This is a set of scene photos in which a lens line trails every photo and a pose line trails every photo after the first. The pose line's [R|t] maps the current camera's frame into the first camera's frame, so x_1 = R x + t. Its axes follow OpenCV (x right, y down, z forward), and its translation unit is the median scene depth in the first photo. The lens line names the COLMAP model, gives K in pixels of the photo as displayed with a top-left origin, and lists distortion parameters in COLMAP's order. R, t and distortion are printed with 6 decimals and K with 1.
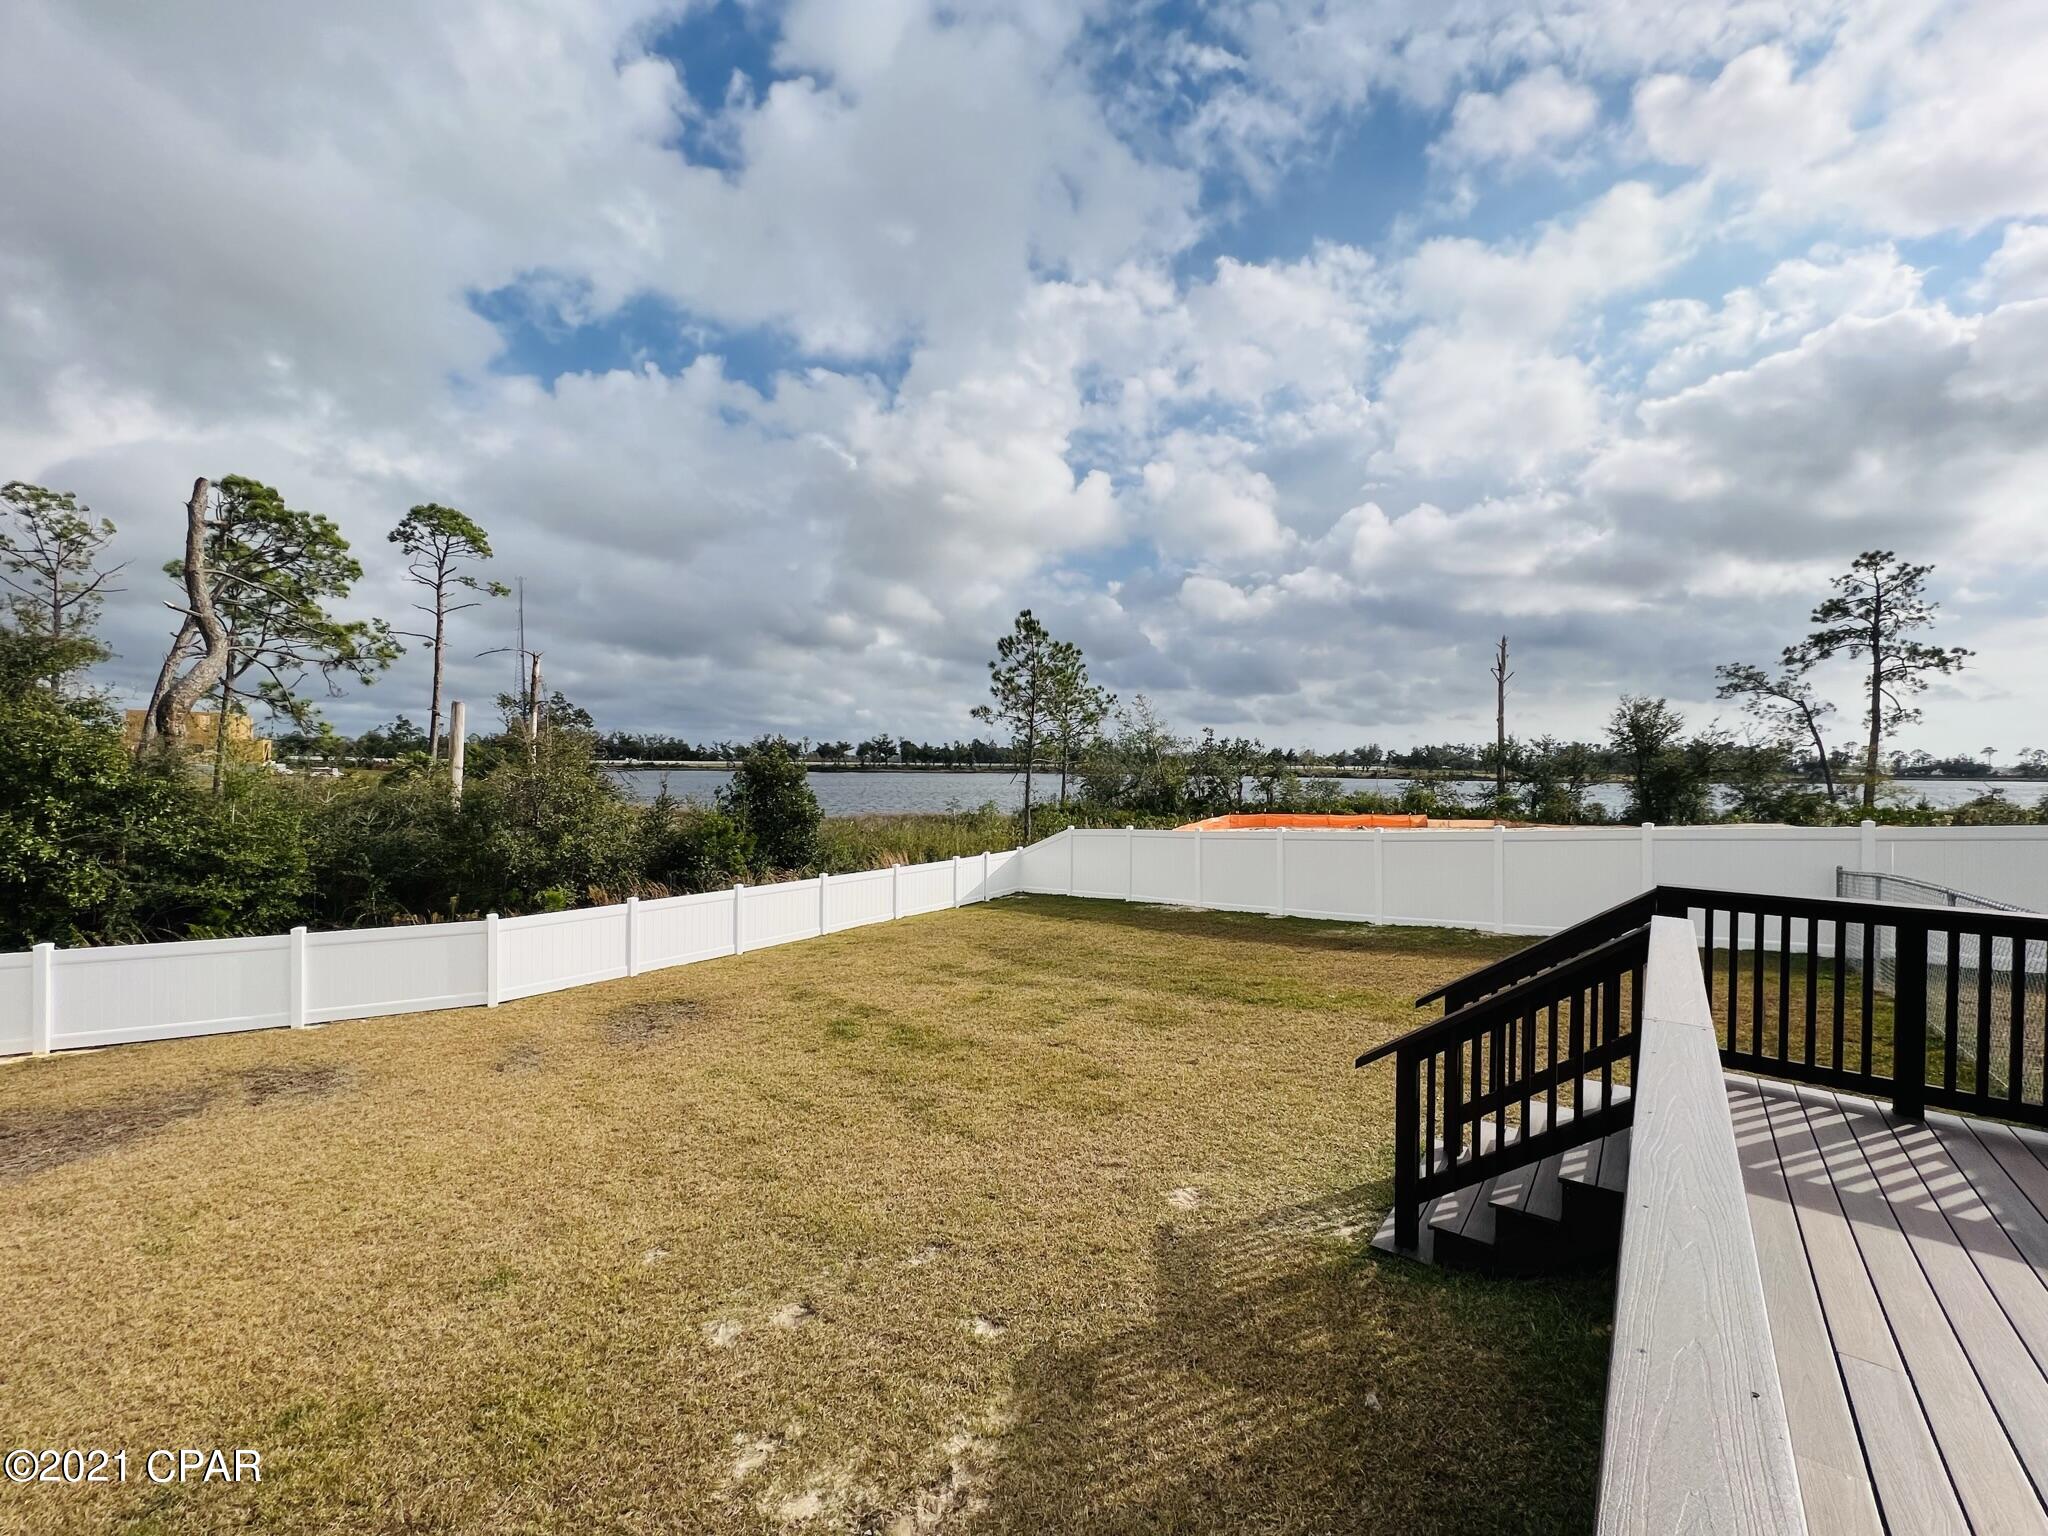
lens RADIAL K [[815.6, 0, 1024.7], [0, 815.6, 770.5], [0, 0, 1]] dist [-0.001348, 0.000581]
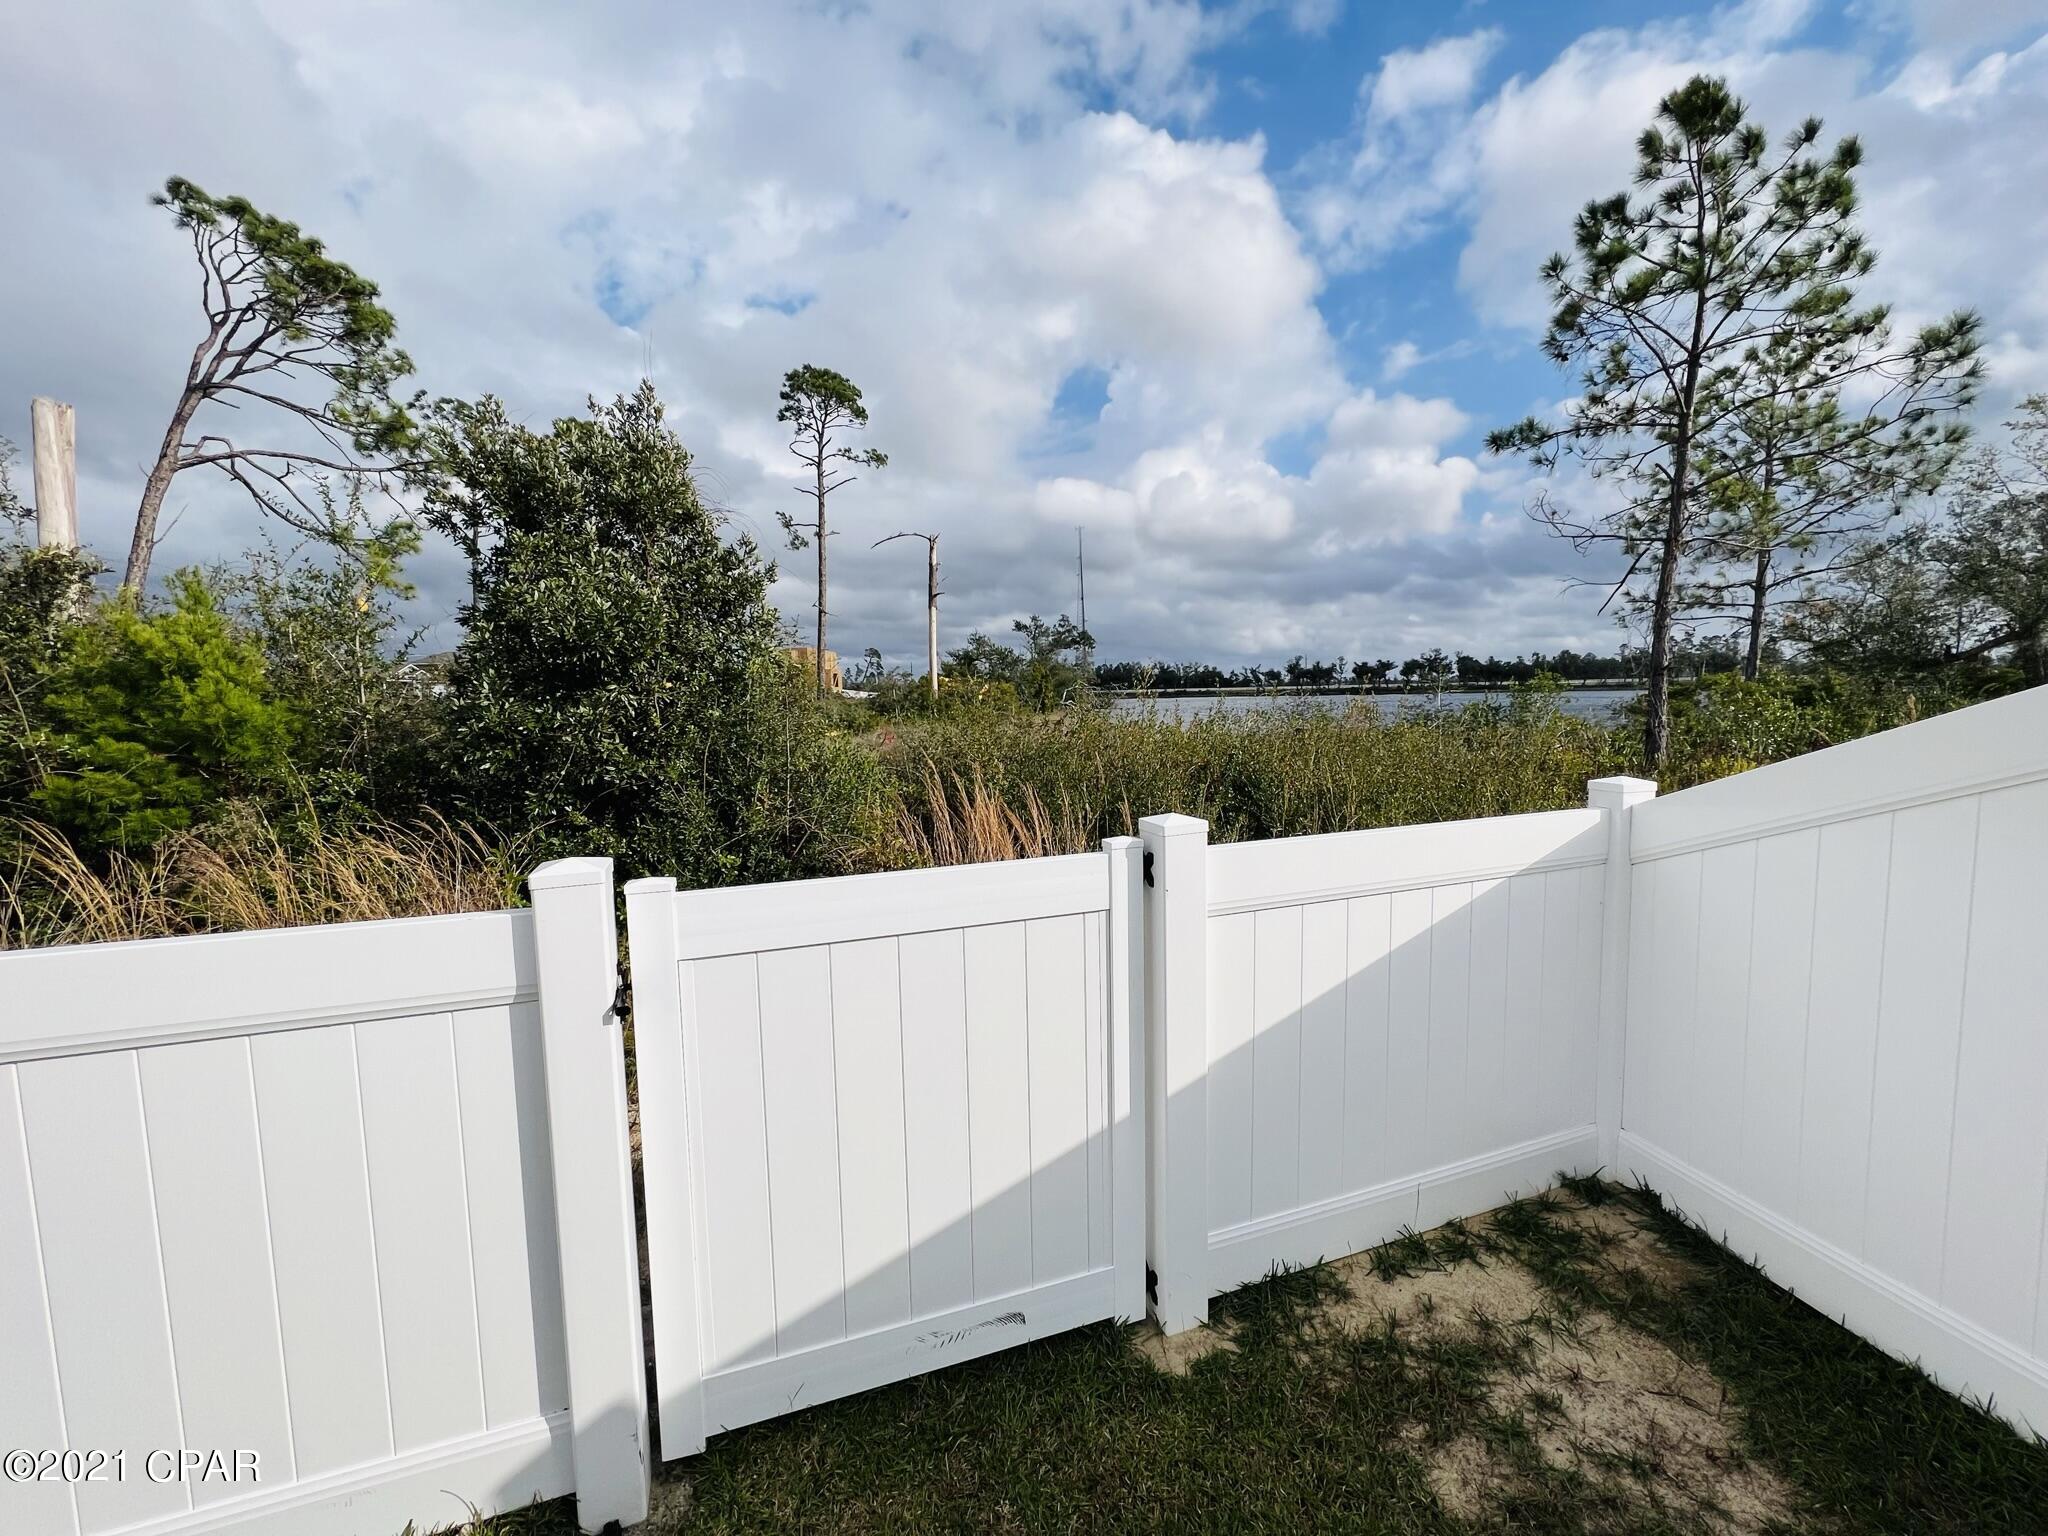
lens RADIAL K [[815.6, 0, 1018.5], [0, 815.6, 761.2], [0, 0, 1]] dist [-0.001348, 0.000581]
pose [[0.795631, 0.025670, -0.605237, -0.005631], [0.020329, 0.997408, 0.069027, 0.070260], [0.605440, -0.067224, 0.793047, 0.761374]]
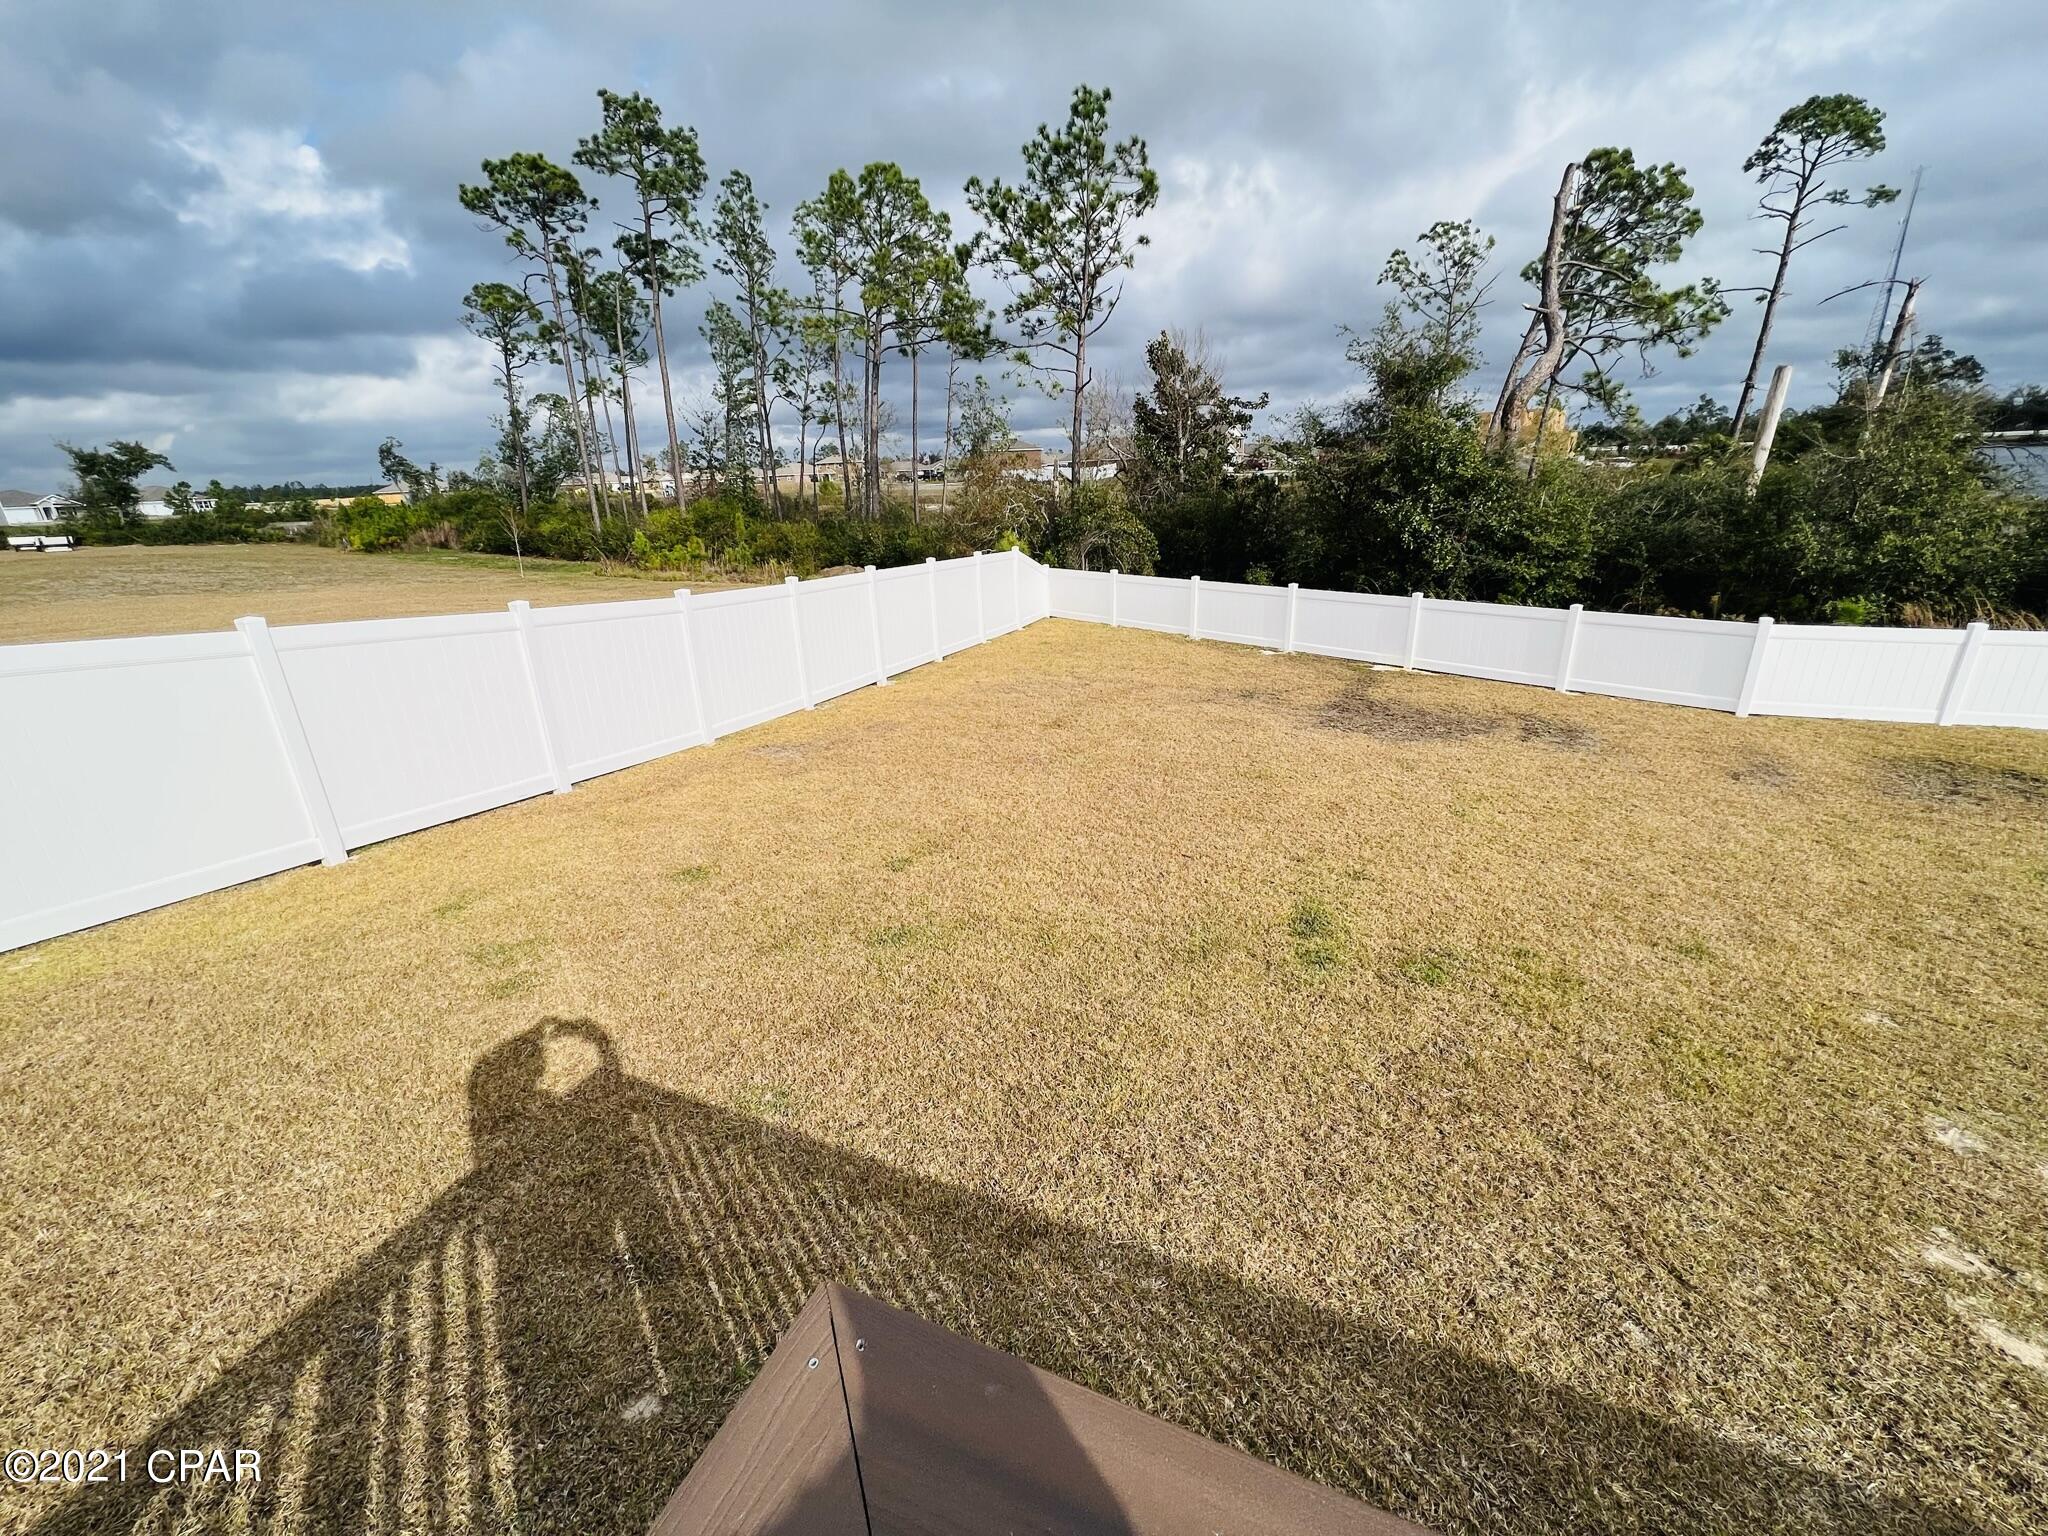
lens RADIAL K [[815.6, 0, 1028.2], [0, 815.6, 768.9], [0, 0, 1]] dist [-0.001348, 0.000581]
pose [[0.263547, 0.311306, -0.913034, 0.004315], [0.034309, 0.942872, 0.331383, 0.003033], [0.964036, -0.118660, 0.237811, -0.011869]]
